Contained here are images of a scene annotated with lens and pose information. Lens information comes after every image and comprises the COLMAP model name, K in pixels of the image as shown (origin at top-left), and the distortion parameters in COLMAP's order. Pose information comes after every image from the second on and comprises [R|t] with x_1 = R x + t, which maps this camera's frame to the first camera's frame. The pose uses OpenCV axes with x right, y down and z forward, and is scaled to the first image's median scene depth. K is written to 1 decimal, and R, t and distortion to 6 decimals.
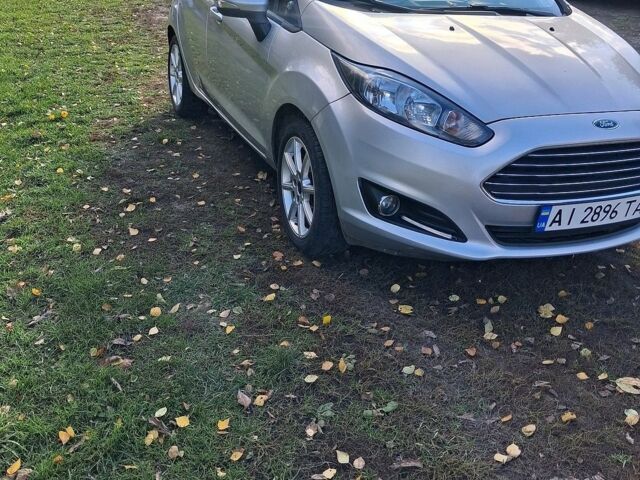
lens RADIAL K [[667.8, 0, 320.0], [0, 667.8, 240.0], [0, 0, 1]] dist [0.221423, -0.763050]
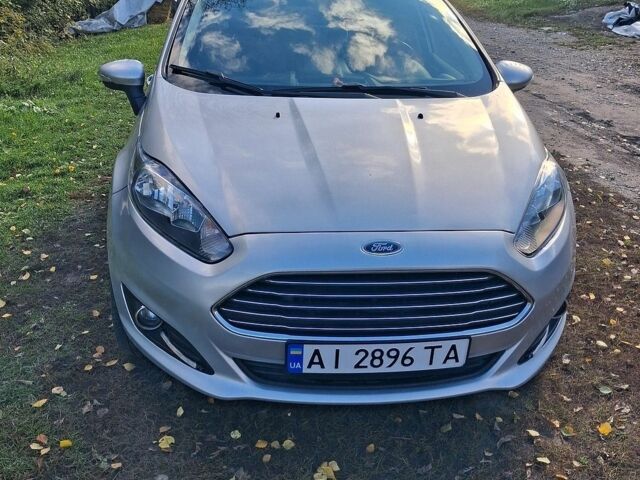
lens RADIAL K [[667.8, 0, 320.0], [0, 667.8, 240.0], [0, 0, 1]] dist [0.221423, -0.763050]
pose [[0.962842, 0.081027, -0.257624, 0.541232], [-0.097173, 0.993983, -0.050548, -0.130847], [0.251978, 0.073704, 0.964922, 0.225204]]
